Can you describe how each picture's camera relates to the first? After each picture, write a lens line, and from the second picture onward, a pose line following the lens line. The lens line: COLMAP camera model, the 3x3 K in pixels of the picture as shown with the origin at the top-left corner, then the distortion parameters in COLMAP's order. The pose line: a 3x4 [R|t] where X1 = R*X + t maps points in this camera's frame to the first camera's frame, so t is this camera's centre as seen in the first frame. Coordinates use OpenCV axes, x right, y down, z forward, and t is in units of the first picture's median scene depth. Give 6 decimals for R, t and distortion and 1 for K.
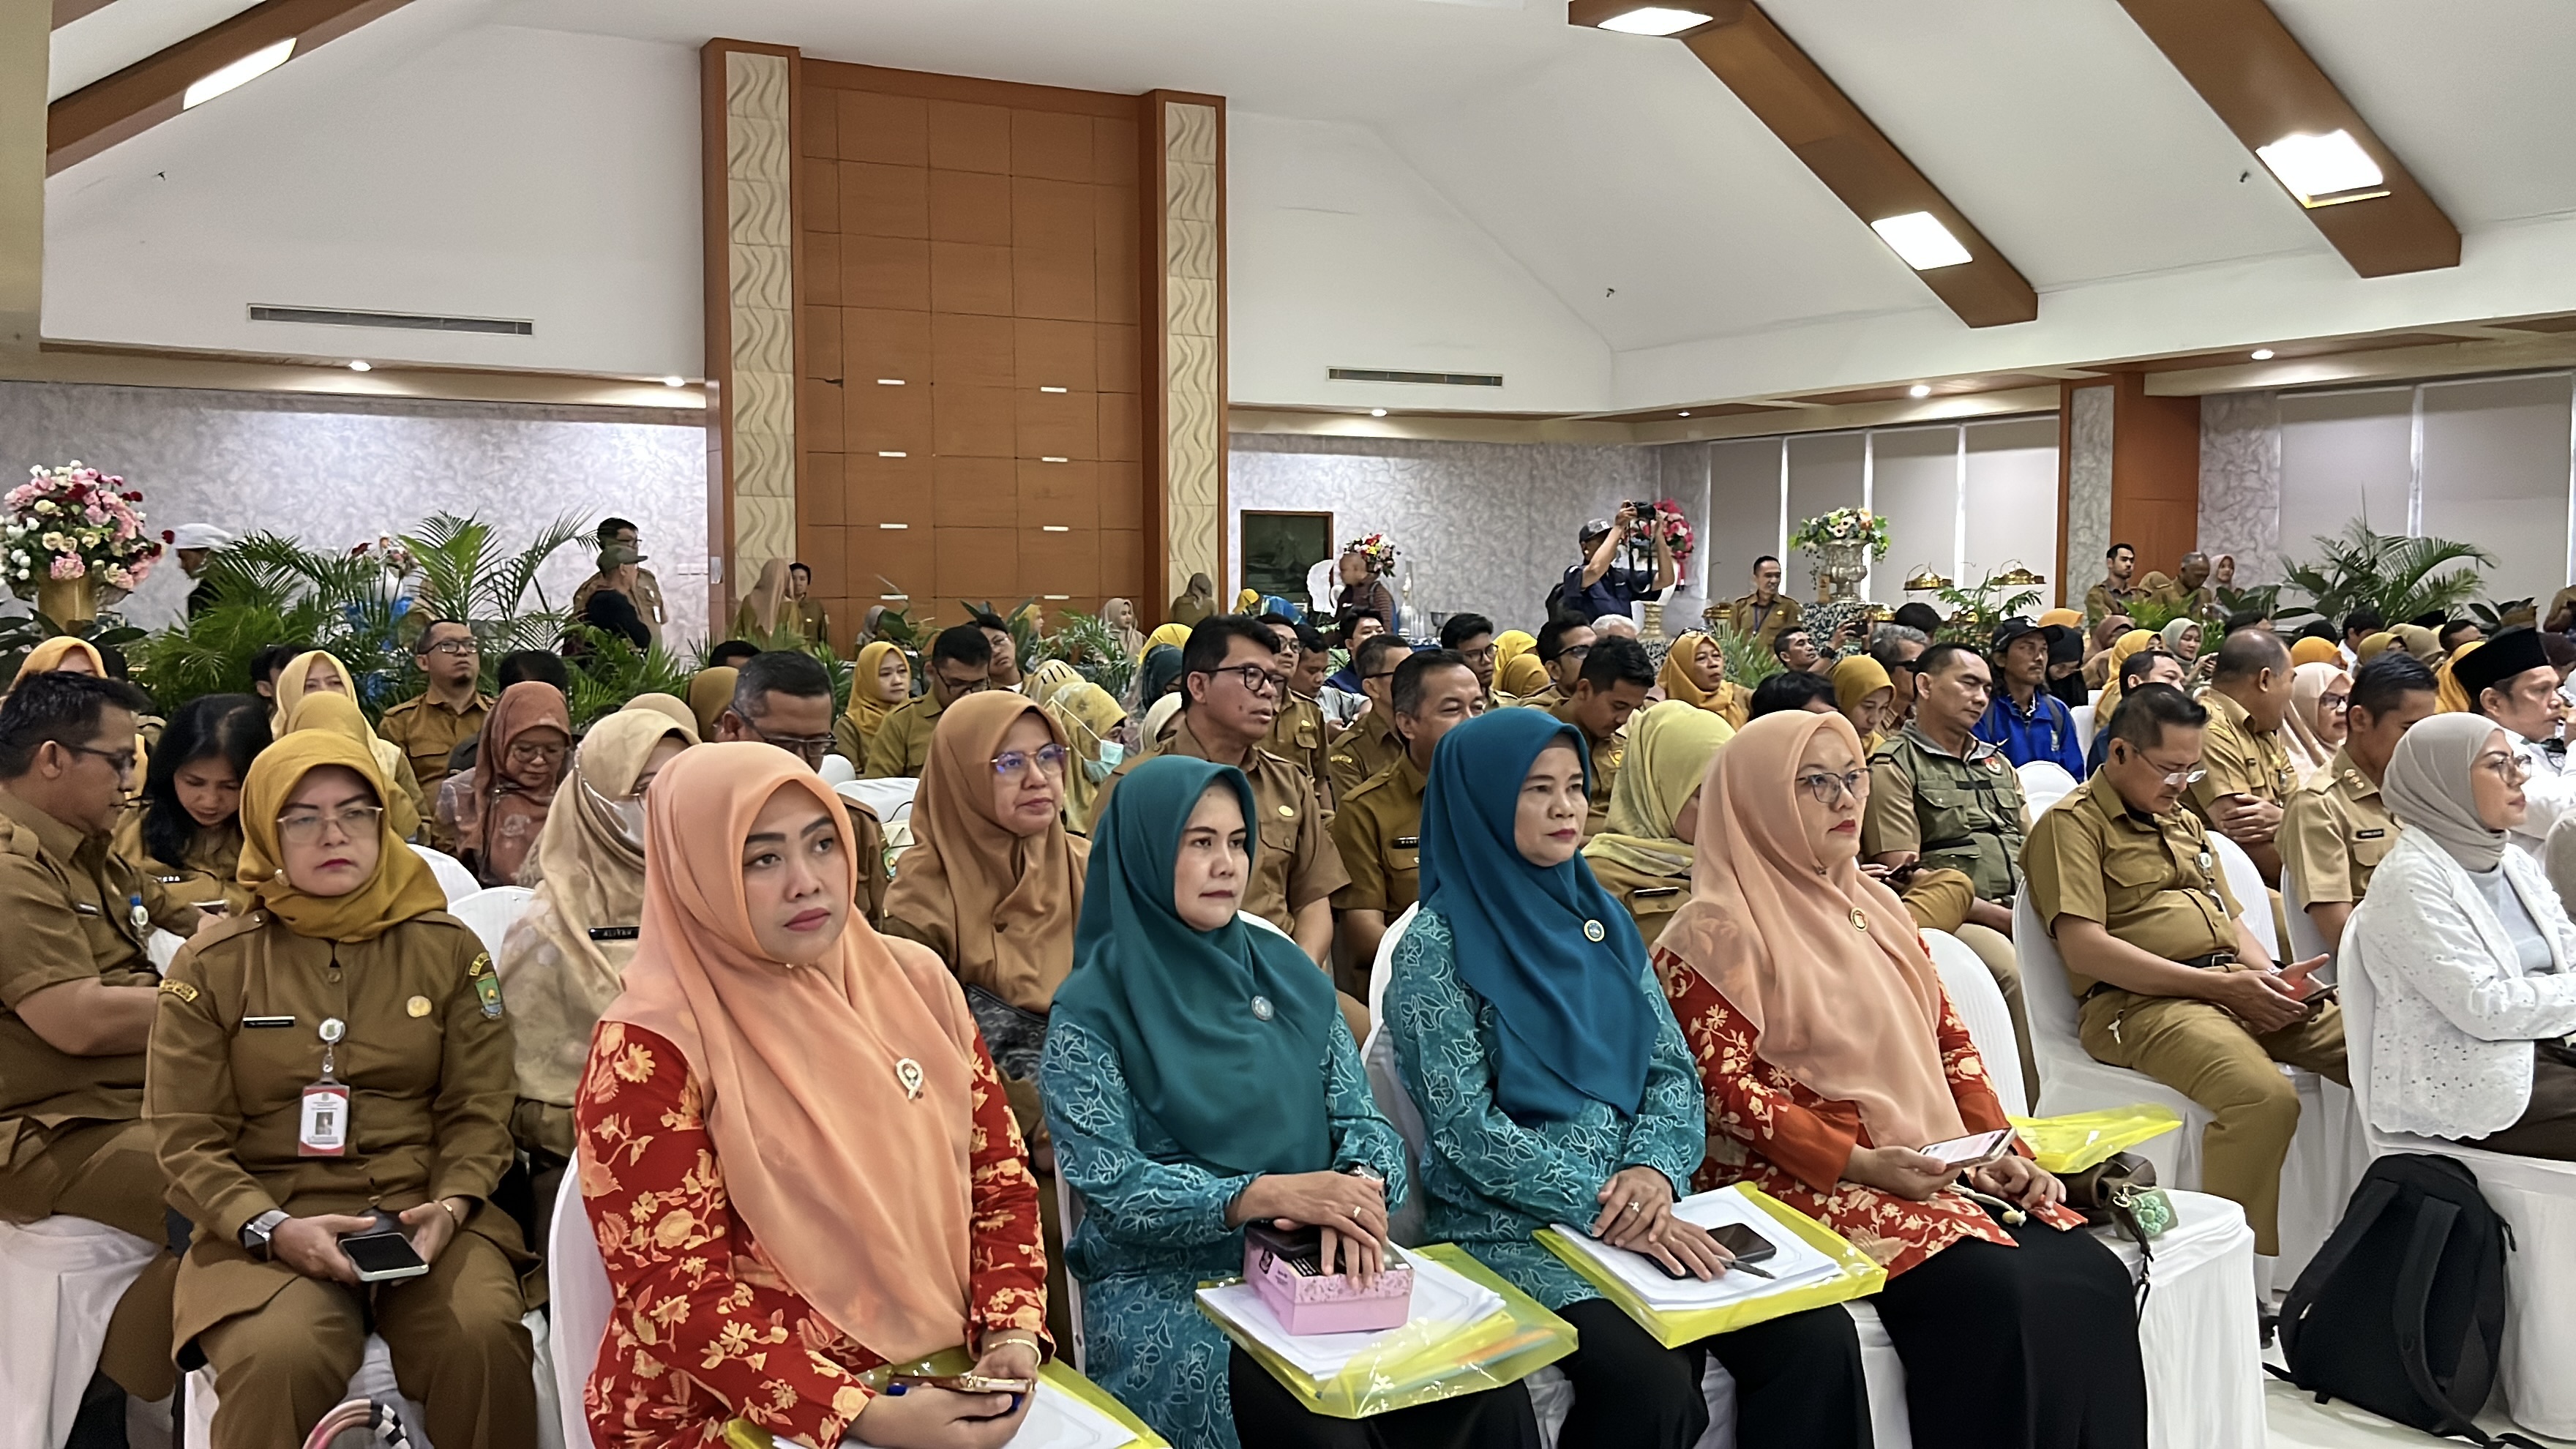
lens RADIAL K [[2246.5, 0, 1326.3], [0, 2246.5, 748.7], [0, 0, 1]] dist [0.038993, -0.041857]
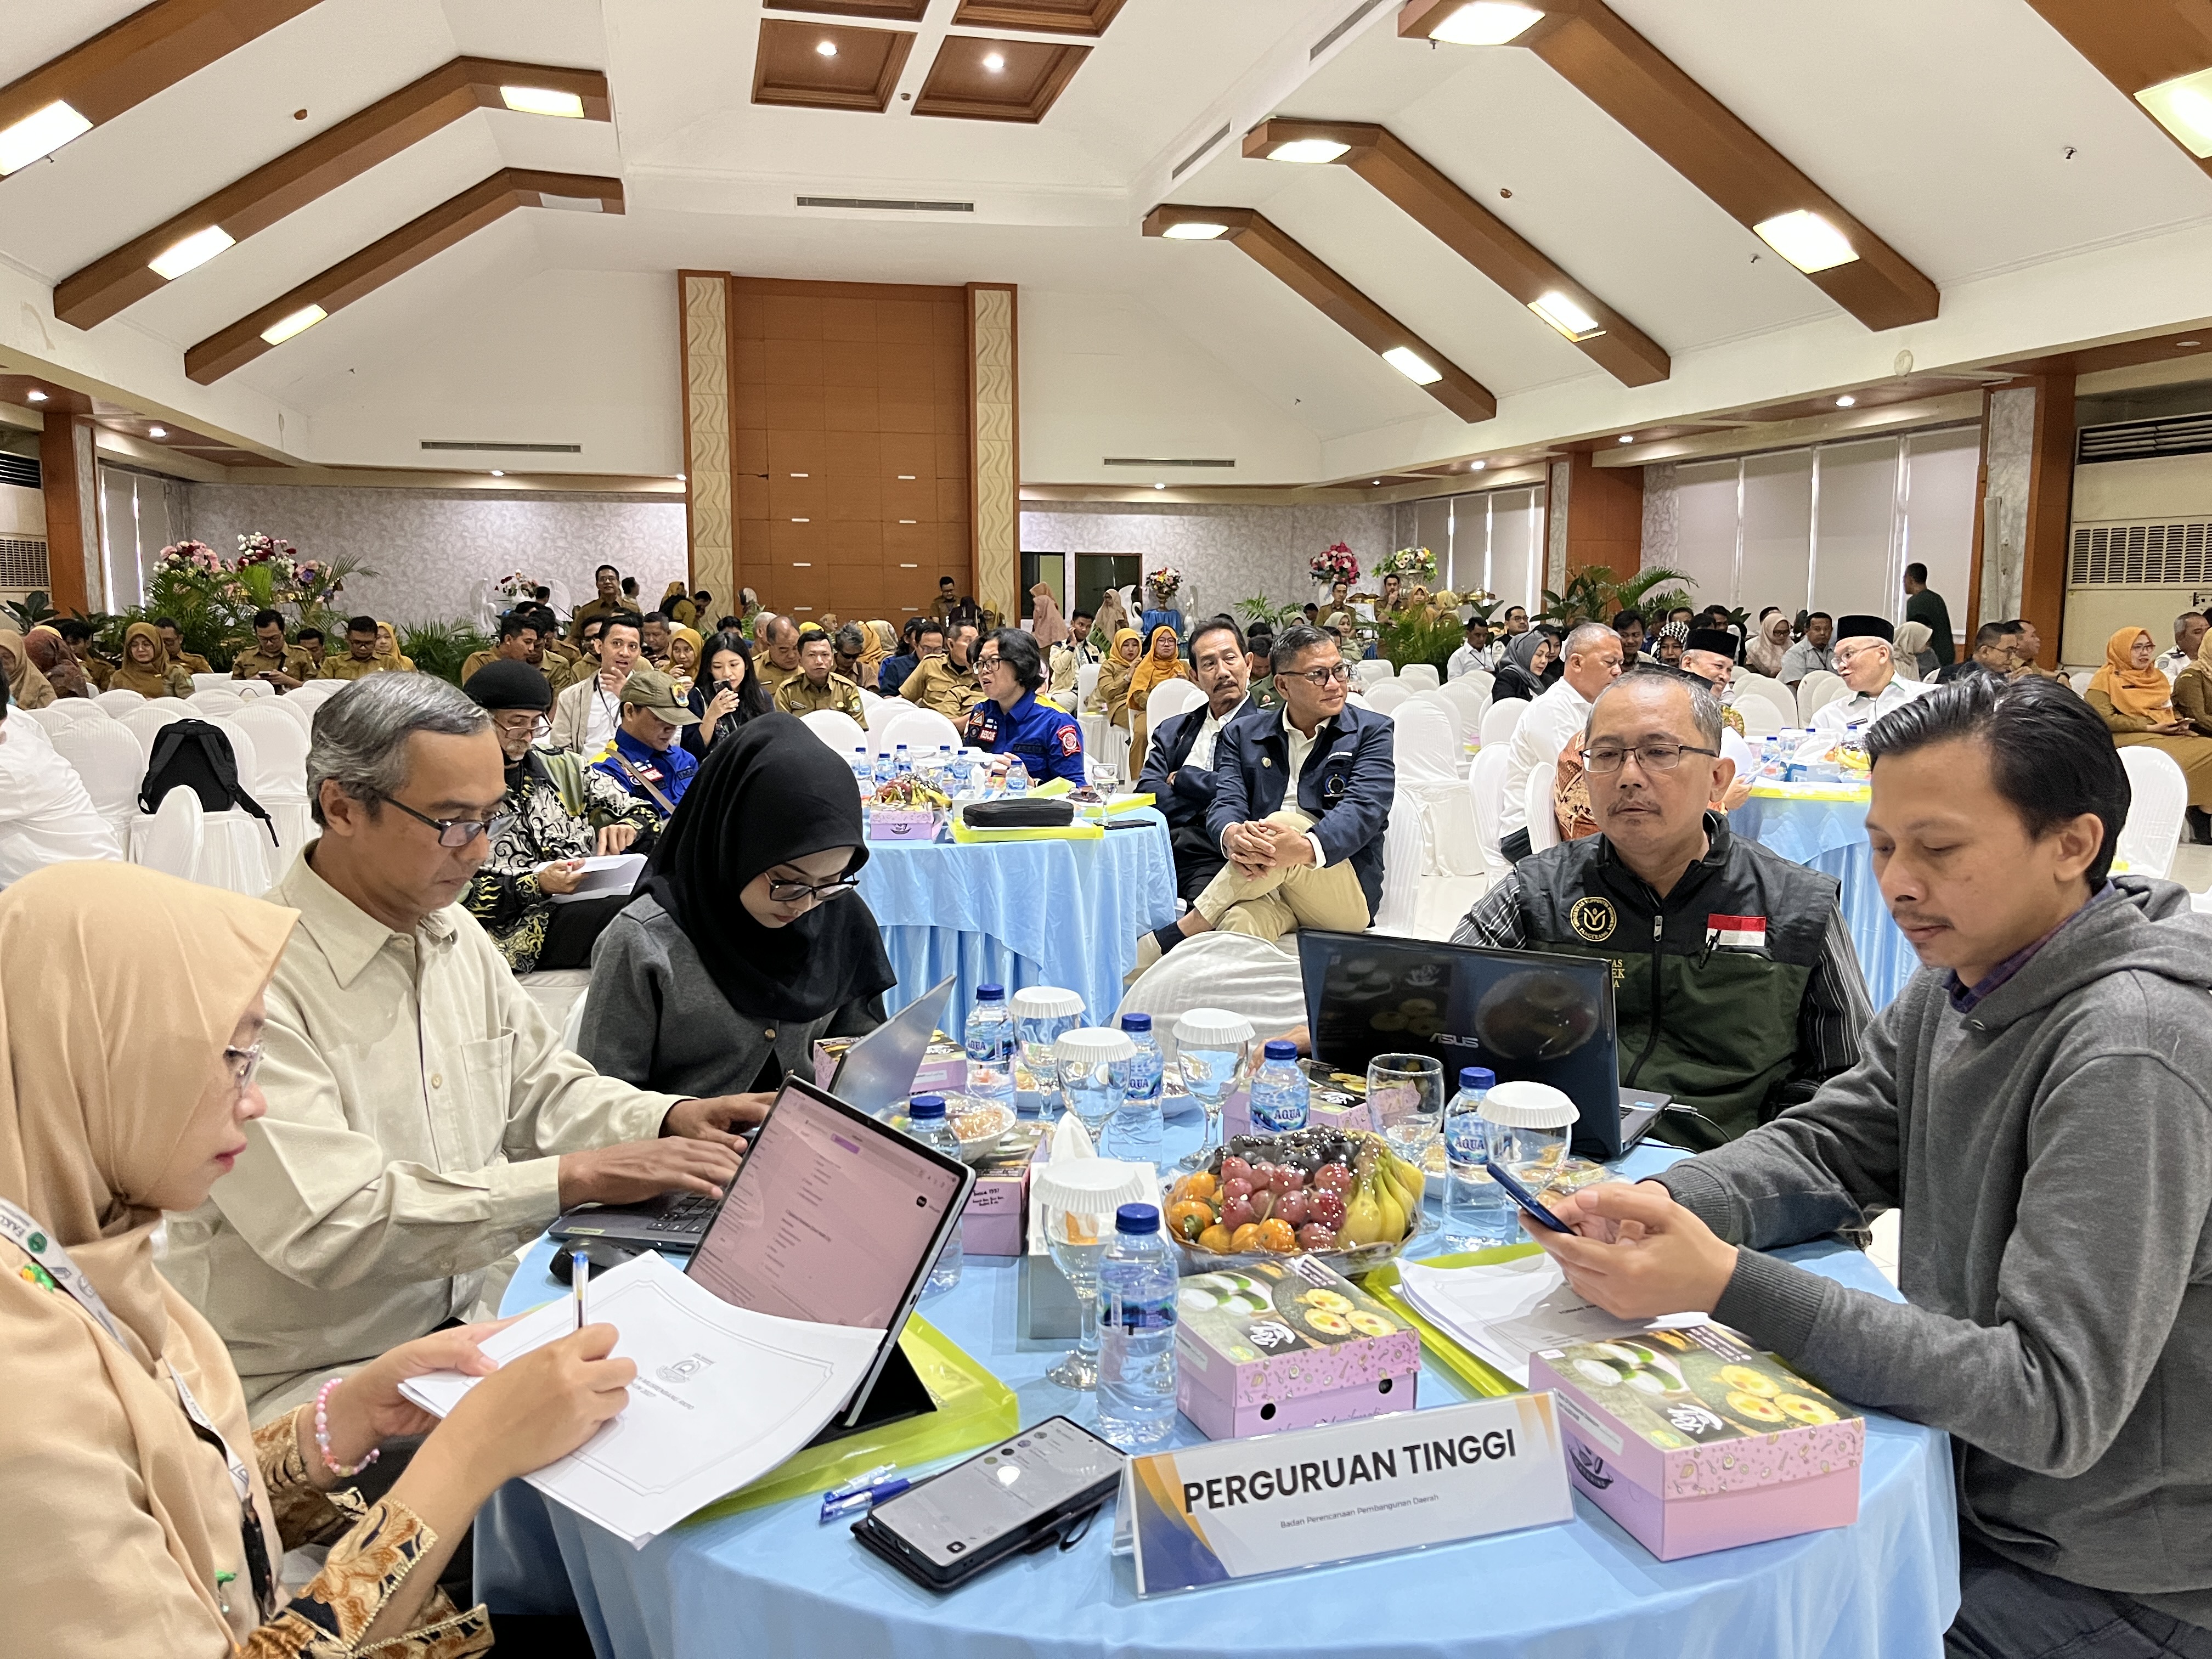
lens RADIAL K [[1688.1, 0, 1107.0], [0, 1688.1, 821.3], [0, 0, 1]] dist [0.046303, -0.057936]
pose [[0.963111, 0.034060, -0.266940, 0.342796], [-0.019787, 0.998236, 0.055980, 0.013365], [0.268376, -0.048633, 0.962086, -0.125351]]
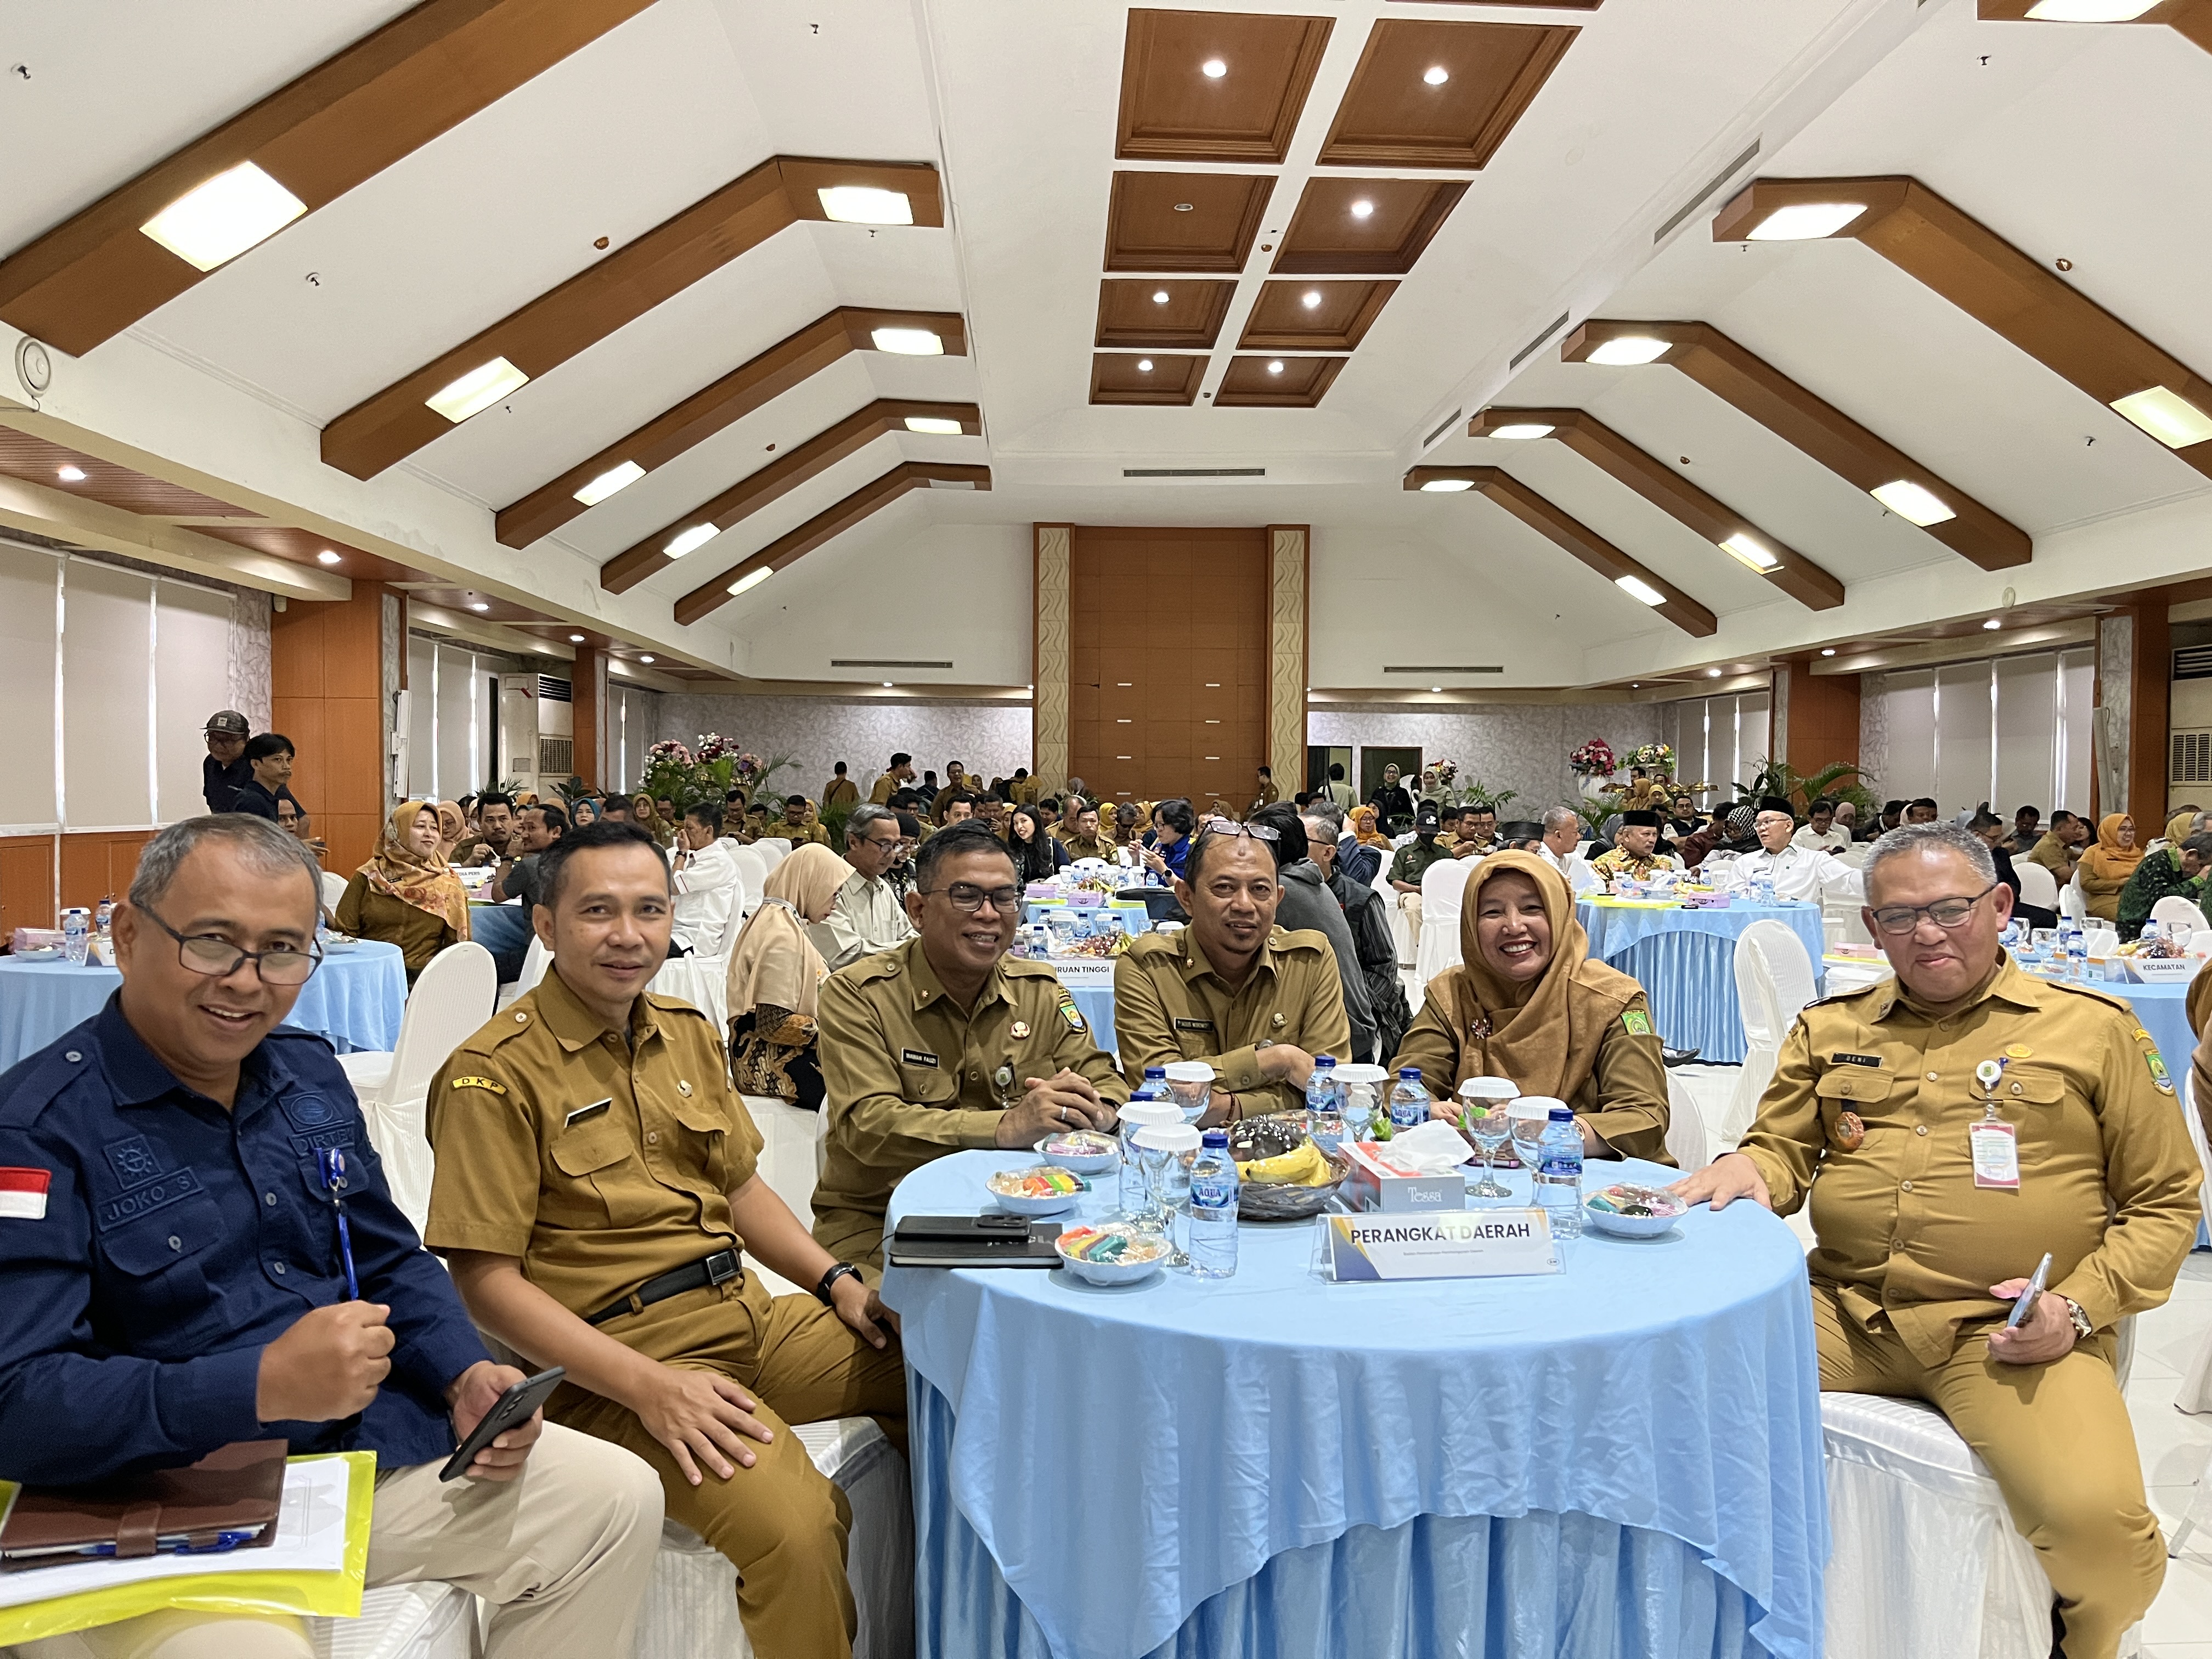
lens RADIAL K [[1688.1, 0, 1104.6], [0, 1688.1, 836.7], [0, 0, 1]] dist [0.046303, -0.057936]
pose [[0.886264, 0.019559, -0.462767, 0.456298], [-0.042209, 0.998361, -0.038641, 0.026547], [0.461253, 0.053779, 0.885638, -0.291538]]
